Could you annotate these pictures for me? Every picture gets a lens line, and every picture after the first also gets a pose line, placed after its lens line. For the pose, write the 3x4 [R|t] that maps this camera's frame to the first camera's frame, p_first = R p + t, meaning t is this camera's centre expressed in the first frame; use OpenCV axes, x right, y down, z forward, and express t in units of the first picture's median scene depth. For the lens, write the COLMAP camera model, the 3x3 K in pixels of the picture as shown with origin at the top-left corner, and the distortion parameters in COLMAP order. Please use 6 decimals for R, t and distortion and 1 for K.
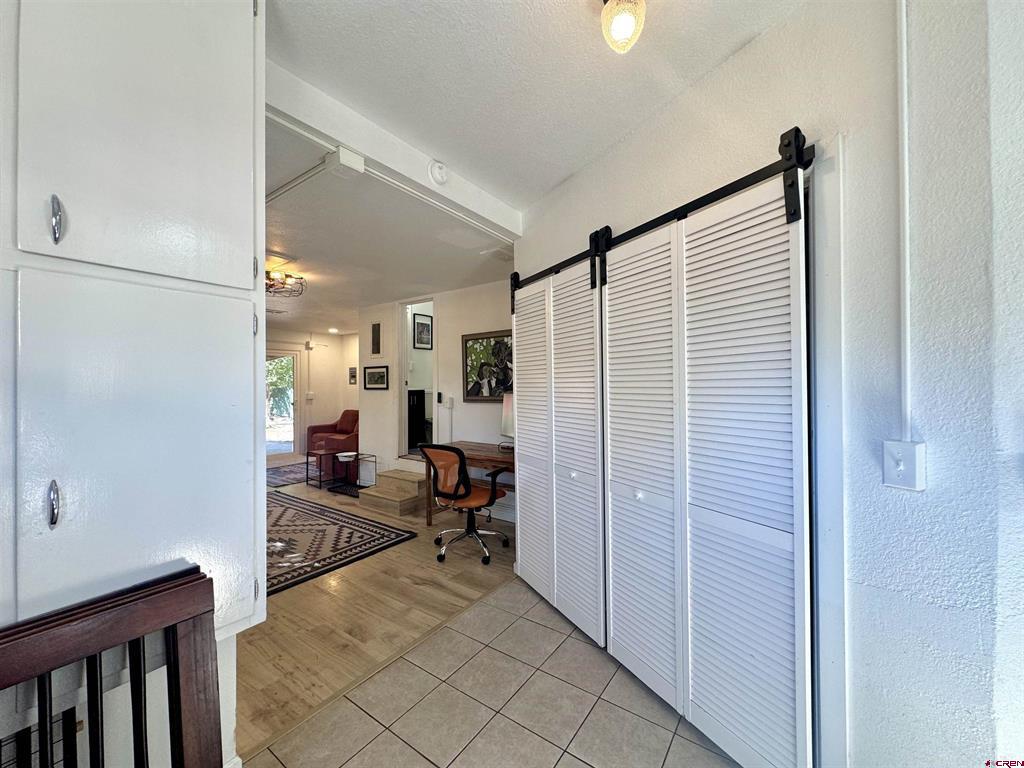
lens RADIAL K [[407.9, 0, 513.5], [0, 407.9, 381.0], [0, 0, 1]] dist [0.003943, -0.000365]
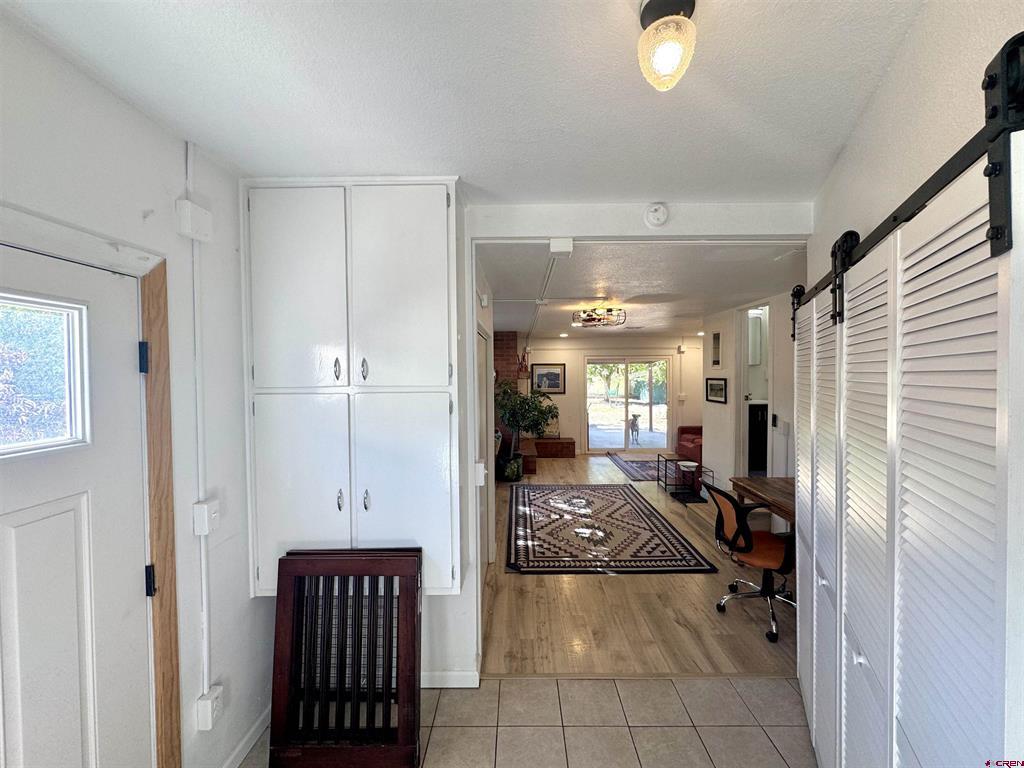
lens RADIAL K [[407.9, 0, 513.9], [0, 407.9, 384.5], [0, 0, 1]] dist [0.003943, -0.000365]
pose [[0.573039, 0.023808, -0.819182, 0.265631], [0.011546, 0.999244, 0.037118, -0.094590], [0.819447, -0.030728, 0.572331, 0.103472]]
